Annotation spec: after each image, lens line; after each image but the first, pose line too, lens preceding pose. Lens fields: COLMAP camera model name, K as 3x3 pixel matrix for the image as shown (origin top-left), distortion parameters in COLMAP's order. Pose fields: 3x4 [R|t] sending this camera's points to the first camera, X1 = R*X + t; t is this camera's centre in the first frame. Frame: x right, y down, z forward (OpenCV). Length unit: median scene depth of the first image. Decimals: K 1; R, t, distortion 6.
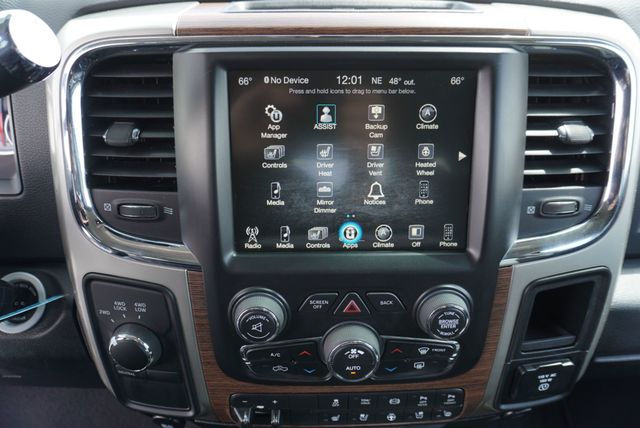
lens RADIAL K [[437.7, 0, 320.0], [0, 437.7, 214.0], [0, 0, 1]] dist [-0.033164, 0.040541]
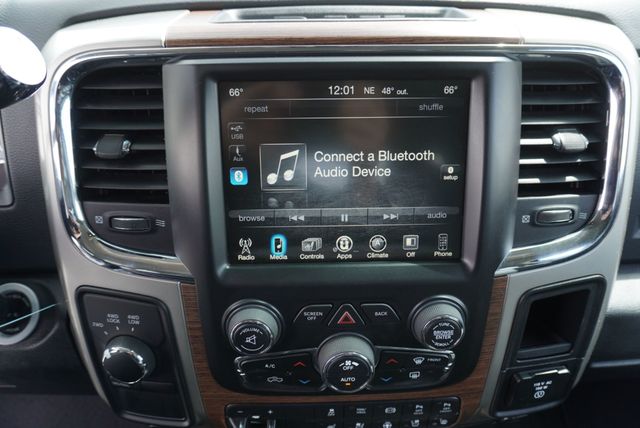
lens RADIAL K [[437.7, 0, 320.0], [0, 437.7, 214.0], [0, 0, 1]] dist [-0.033164, 0.040541]
pose [[0.999959, -0.008393, 0.003373, 0.011708], [0.008367, 0.999935, 0.007785, -0.032061], [-0.003438, -0.007756, 0.999964, 0.007516]]
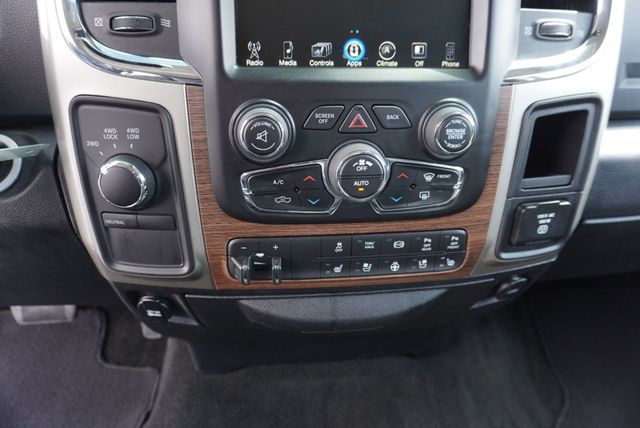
lens RADIAL K [[437.7, 0, 320.0], [0, 437.7, 214.0], [0, 0, 1]] dist [-0.033164, 0.040541]
pose [[0.996417, -0.019208, 0.082363, -0.094555], [0.022734, 0.998855, -0.042086, 0.449563], [-0.081461, 0.043807, 0.995713, 0.040784]]
